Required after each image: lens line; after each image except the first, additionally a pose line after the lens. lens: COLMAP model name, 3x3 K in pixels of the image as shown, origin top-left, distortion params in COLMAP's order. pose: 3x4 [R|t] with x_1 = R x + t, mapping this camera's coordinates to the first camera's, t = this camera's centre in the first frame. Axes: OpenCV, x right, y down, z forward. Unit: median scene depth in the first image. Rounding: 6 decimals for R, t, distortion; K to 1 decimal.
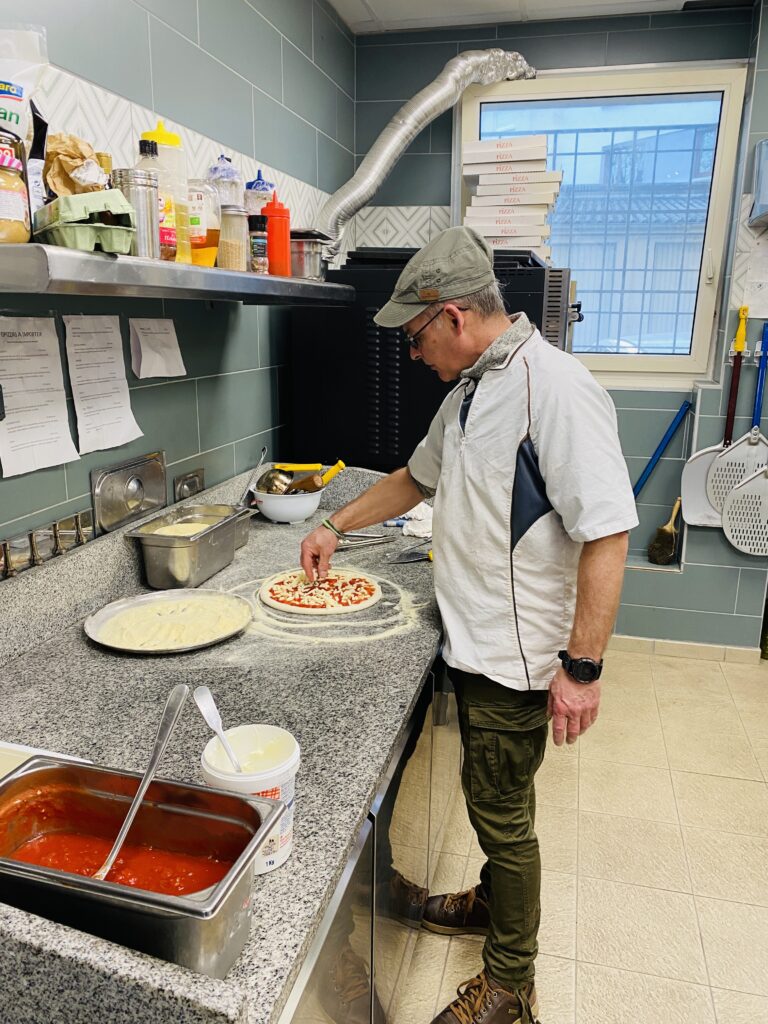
lens RADIAL K [[776.6, 0, 385.1], [0, 776.6, 500.4], [0, 0, 1]] dist [-0.003323, -0.002646]
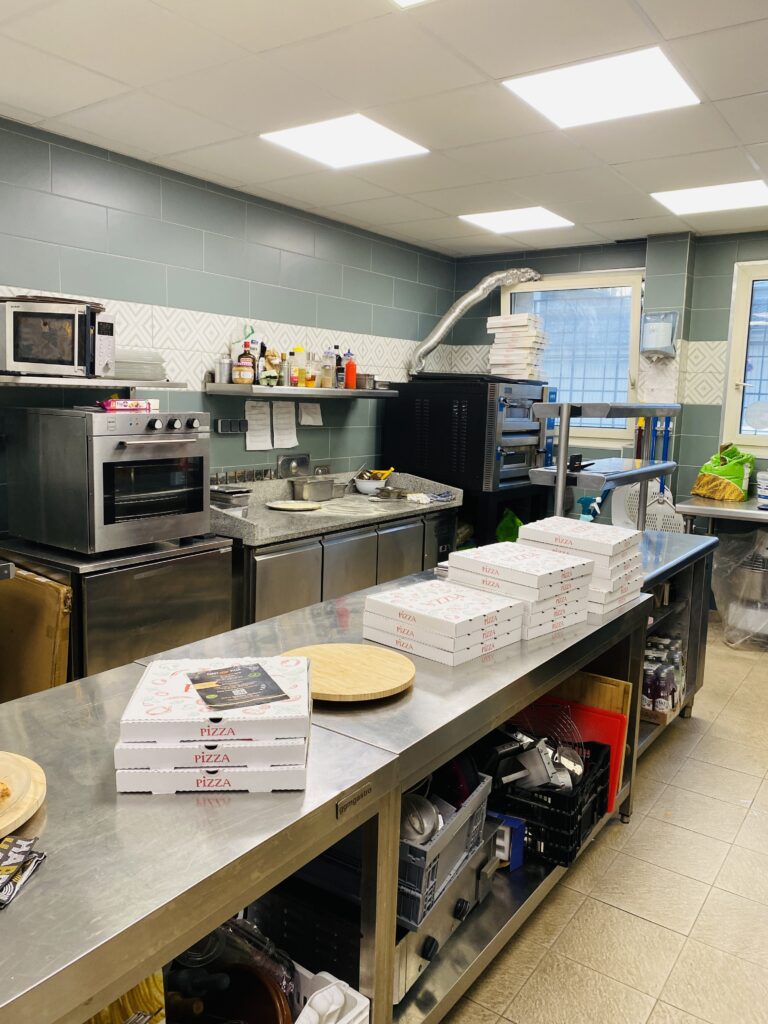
lens RADIAL K [[776.0, 0, 384.0], [0, 776.0, 512.0], [0, 0, 1]] dist [0.008259, 0.027953]
pose [[0.930857, 0.065603, -0.359447, 0.948240], [-0.099313, 0.992141, -0.076113, 0.322890], [0.351629, 0.106548, 0.930056, -1.383138]]
